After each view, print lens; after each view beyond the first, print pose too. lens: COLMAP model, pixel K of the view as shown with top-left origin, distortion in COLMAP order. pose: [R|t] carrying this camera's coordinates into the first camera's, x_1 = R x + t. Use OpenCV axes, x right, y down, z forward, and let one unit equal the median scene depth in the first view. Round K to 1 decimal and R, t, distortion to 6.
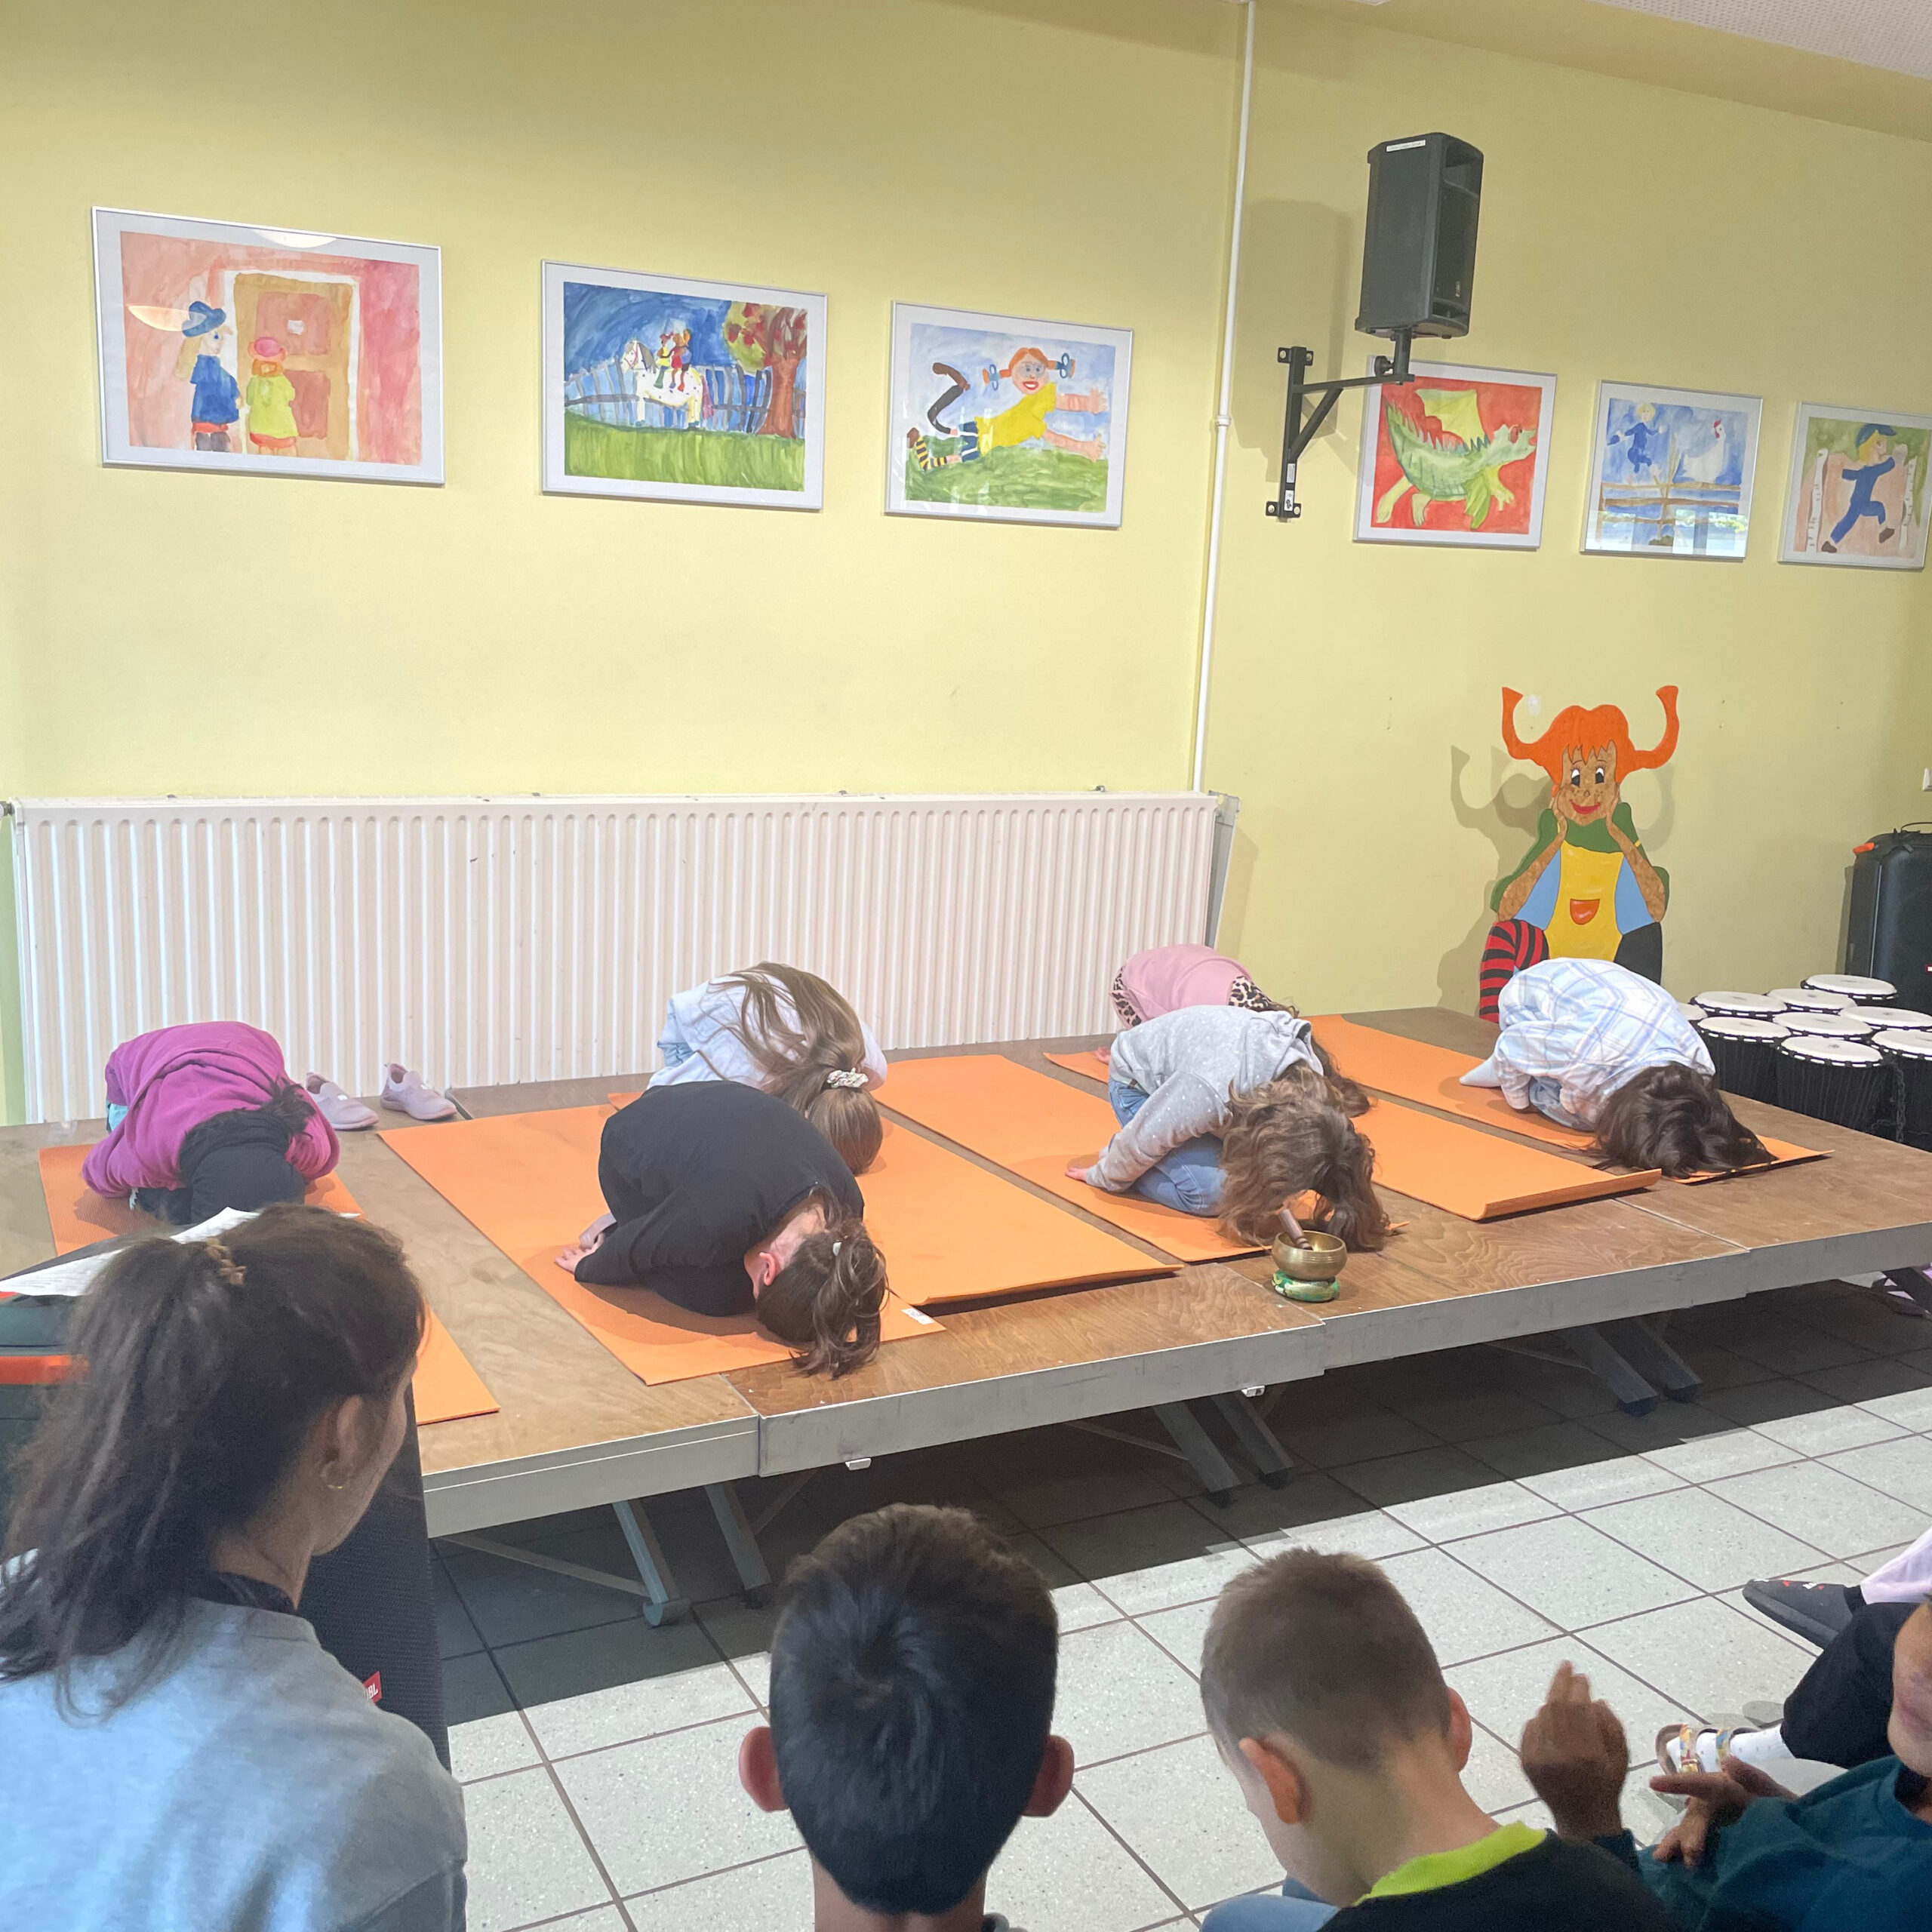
lens RADIAL K [[1956.1, 0, 957.1], [0, 1956.1, 971.1], [0, 0, 1]] dist [0.089513, -0.152345]
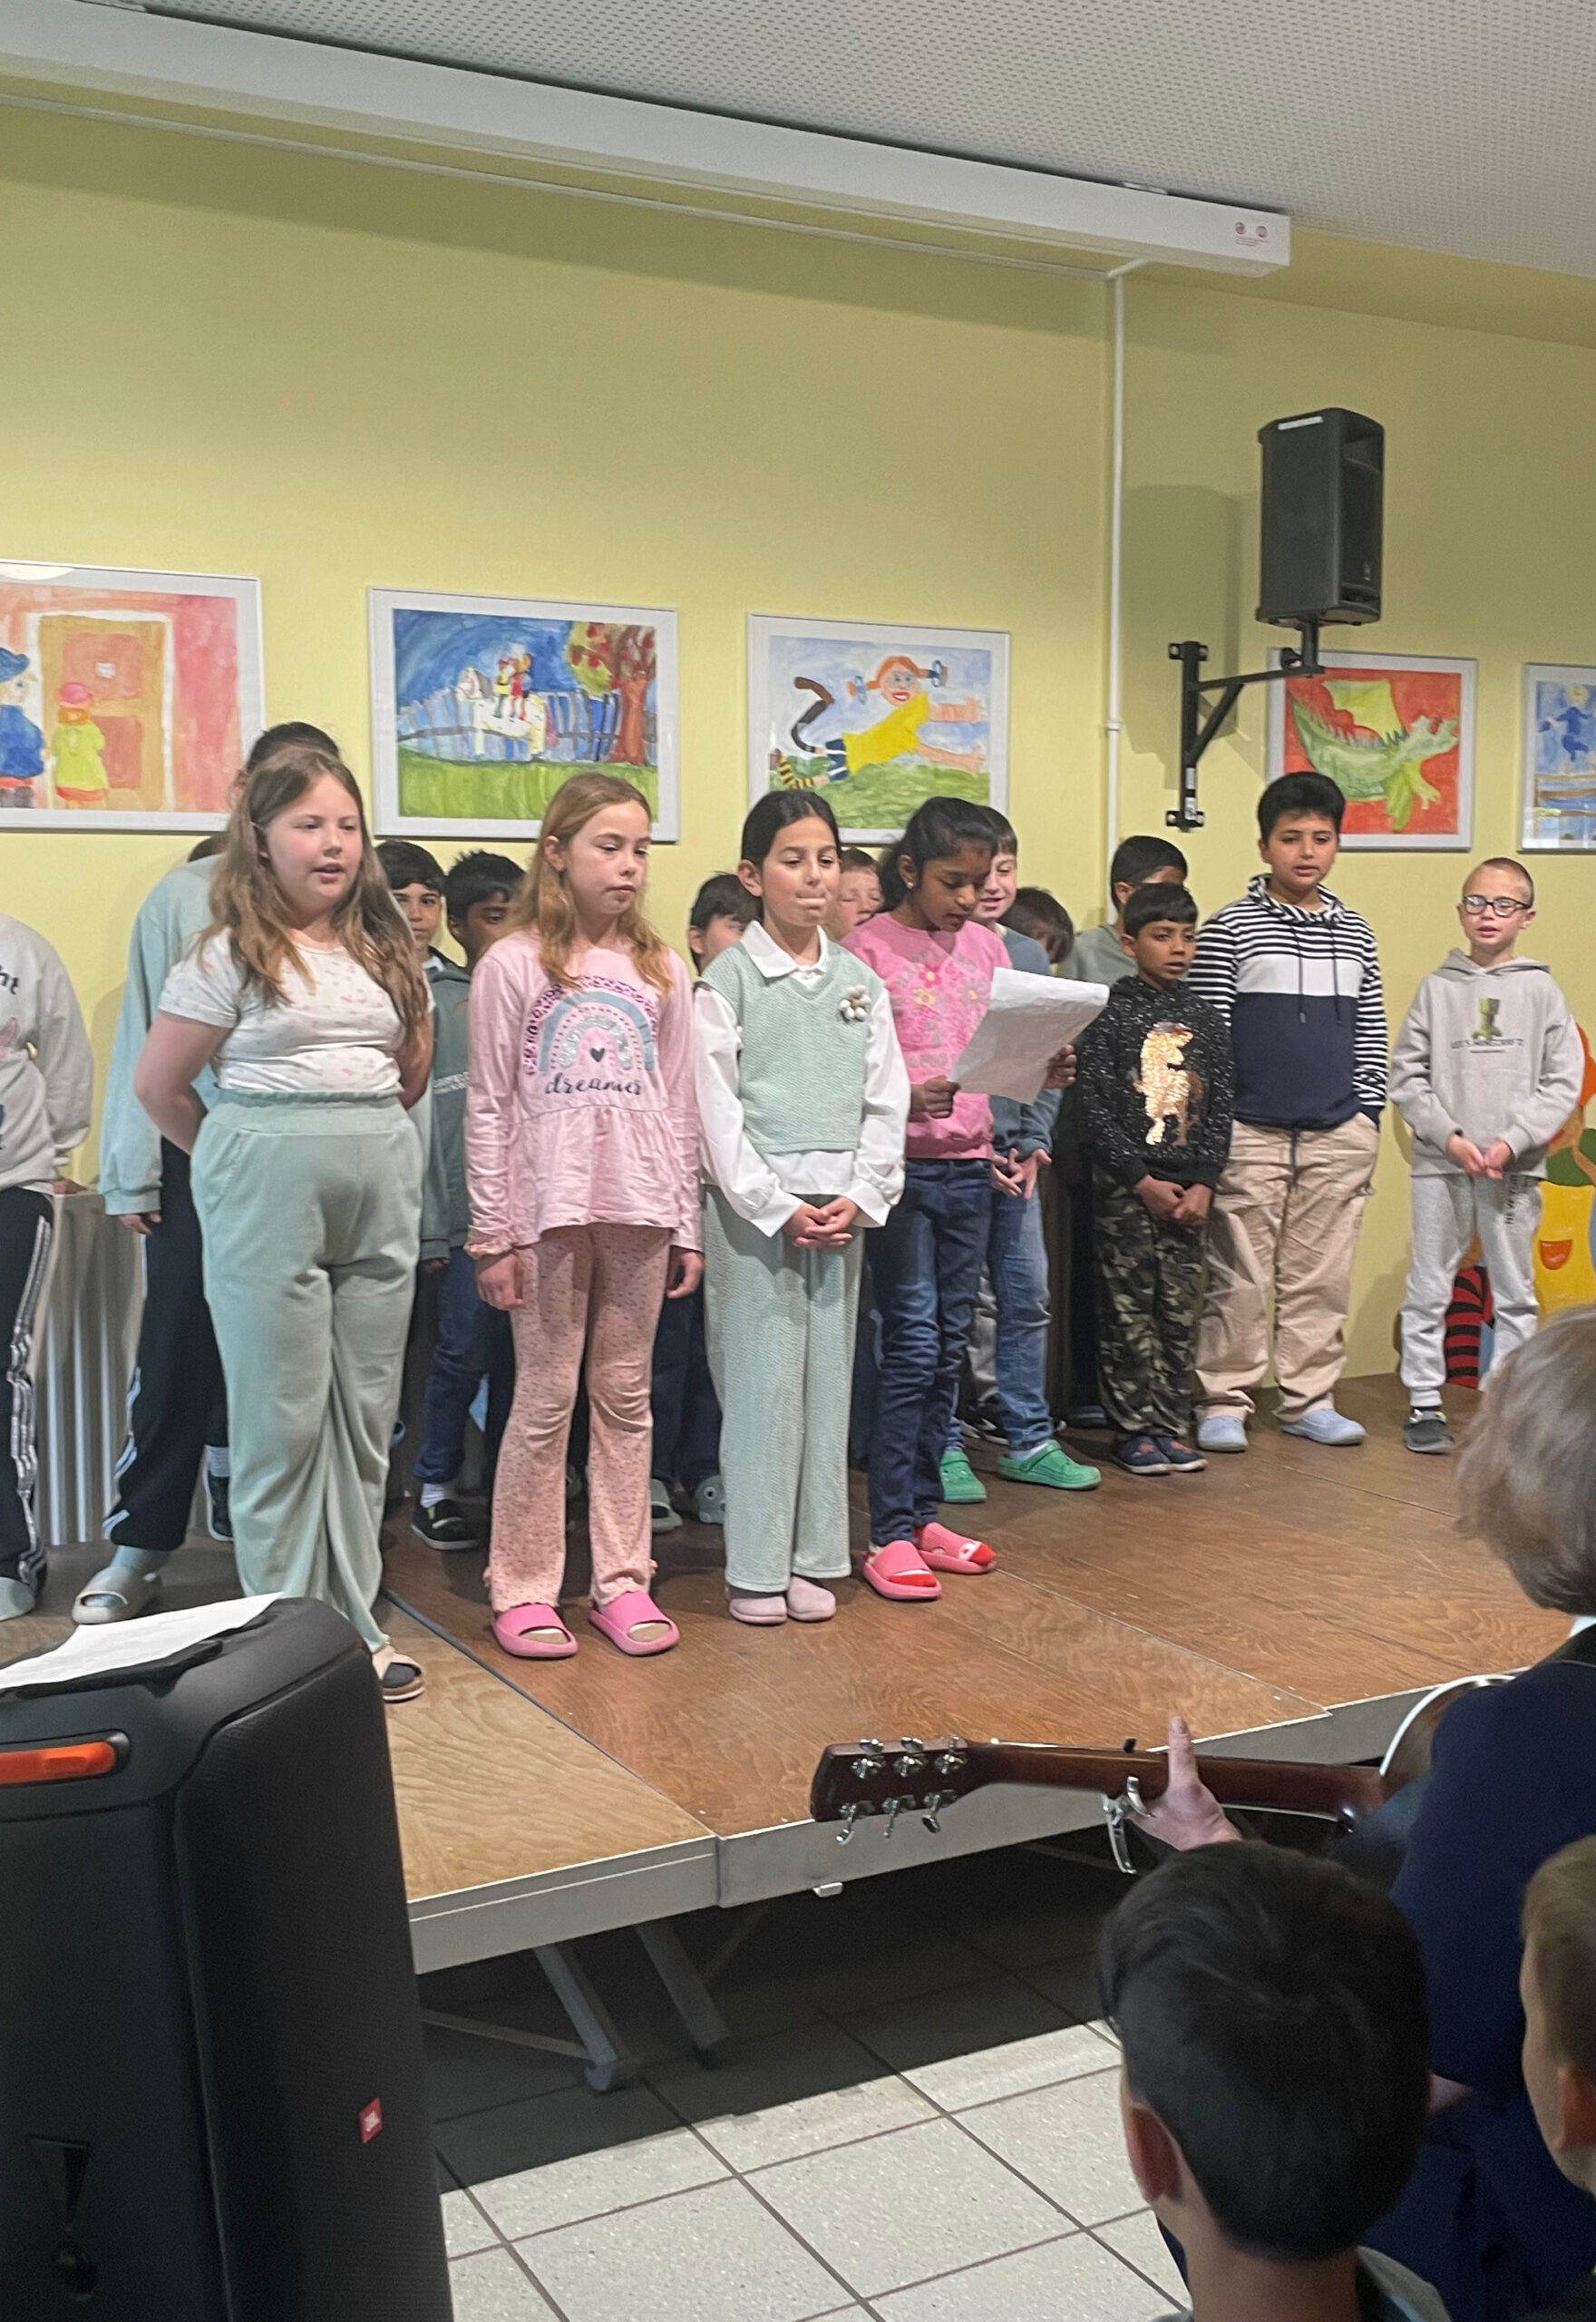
lens RADIAL K [[2350.2, 0, 788.3], [0, 2350.2, 1152.8], [0, 0, 1]] dist [0.125441, -0.305031]
pose [[0.998853, -0.046252, 0.012416, -0.038314], [0.047248, 0.994069, -0.097949, 0.014097], [-0.007812, 0.098423, 0.995114, -0.056241]]
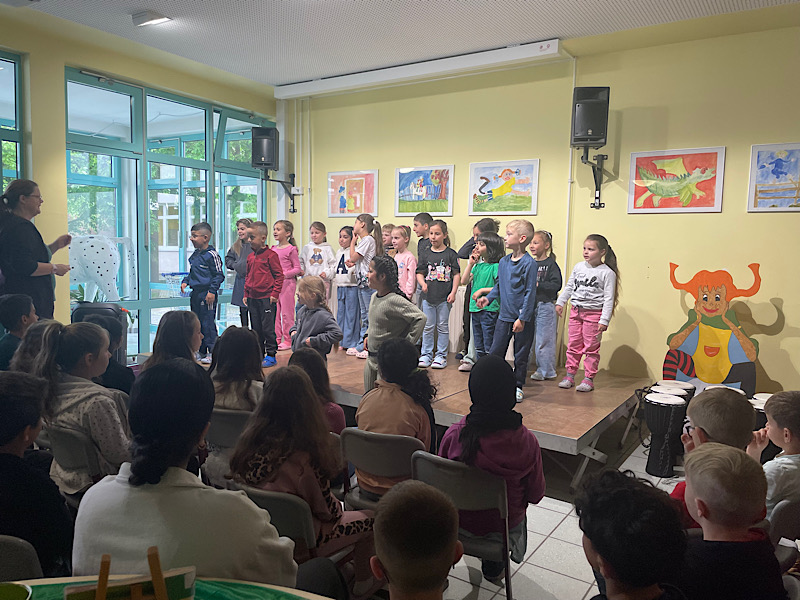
lens RADIAL K [[611.1, 0, 400.0], [0, 611.1, 300.0], [0, 0, 1]] dist [0.072328, -0.115026]
pose [[0.485516, 0.047435, -0.872940, 0.972274], [-0.168982, 0.984788, -0.040473, 0.004818], [0.857741, 0.167162, 0.486145, 0.319579]]
